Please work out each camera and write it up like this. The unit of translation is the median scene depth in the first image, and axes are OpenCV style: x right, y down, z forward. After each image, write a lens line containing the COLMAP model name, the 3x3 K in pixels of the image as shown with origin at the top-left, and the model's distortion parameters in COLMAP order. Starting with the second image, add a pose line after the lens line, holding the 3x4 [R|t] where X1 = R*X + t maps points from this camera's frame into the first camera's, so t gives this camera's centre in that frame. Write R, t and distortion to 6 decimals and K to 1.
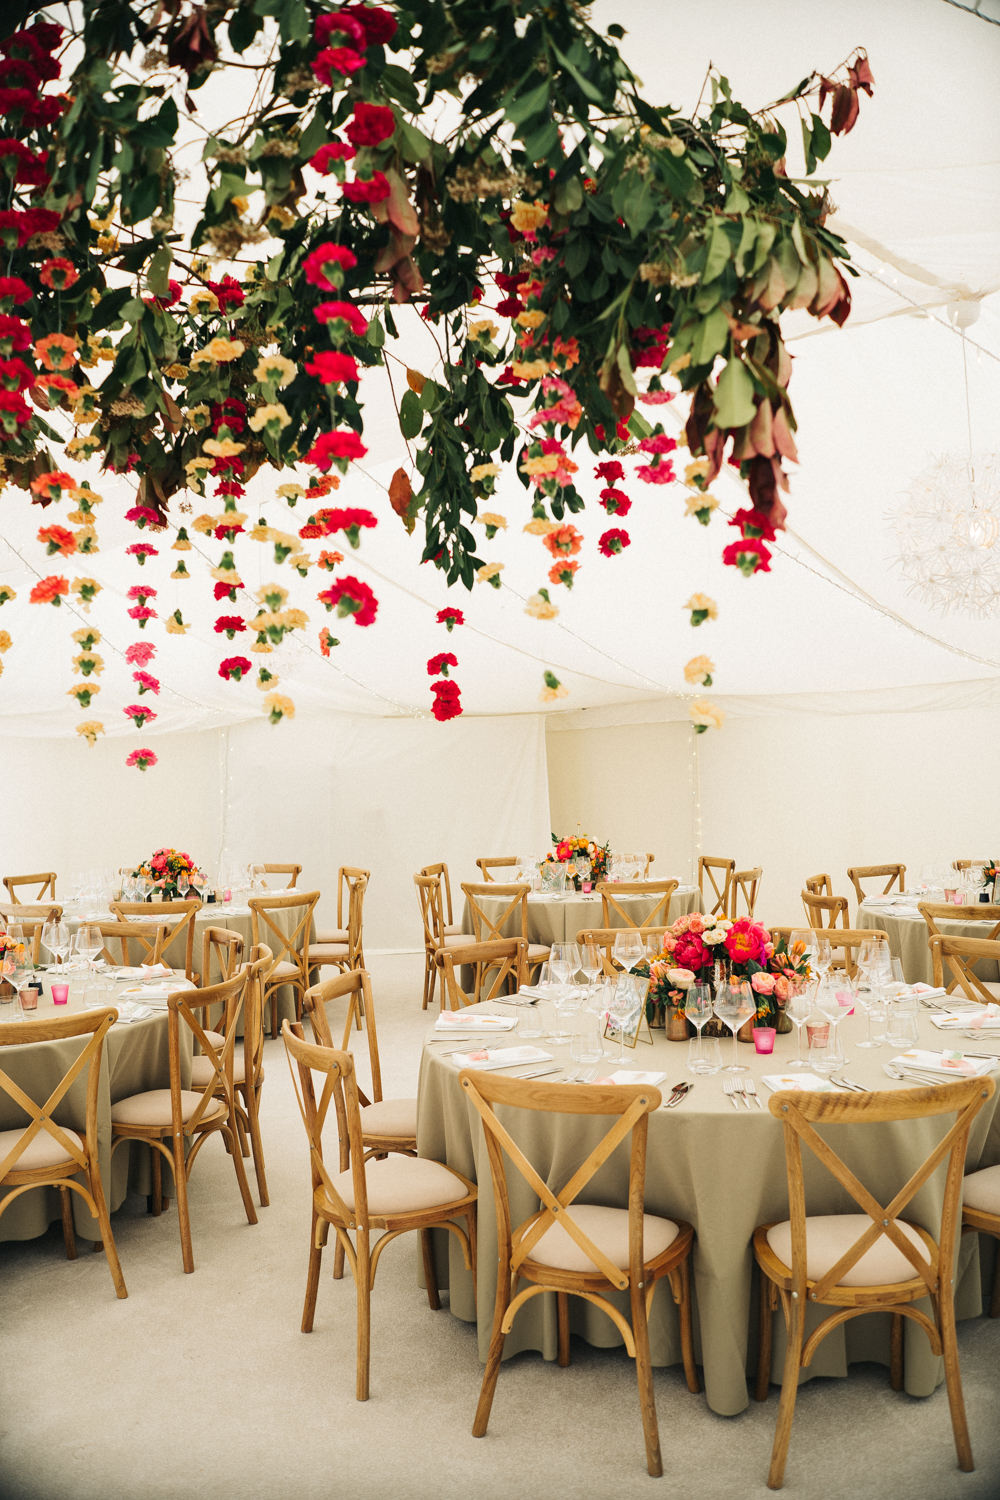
lens RADIAL K [[1190.7, 0, 500.0], [0, 1190.7, 750.0], [0, 0, 1]] dist [-0.150521, 0.007755]
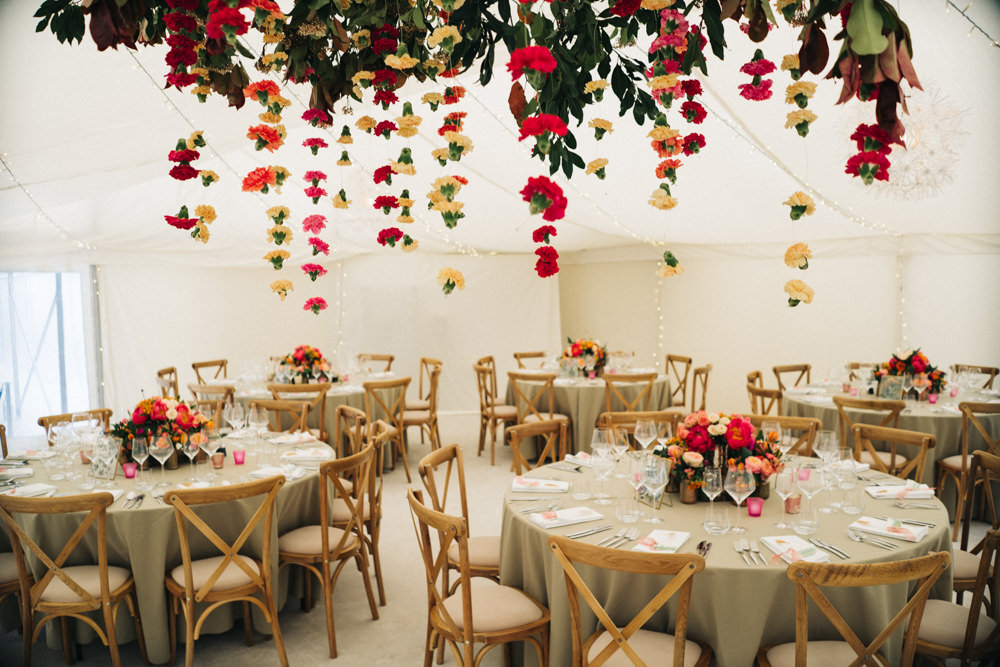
lens RADIAL K [[787.8, 0, 500.0], [0, 787.8, 333.5], [0, 0, 1]] dist [-0.139942, 0.002911]
pose [[0.999737, 0.014904, -0.017419, -0.064240], [-0.013516, 0.996923, 0.077212, -0.023215], [0.018516, -0.076956, 0.996863, 0.102821]]
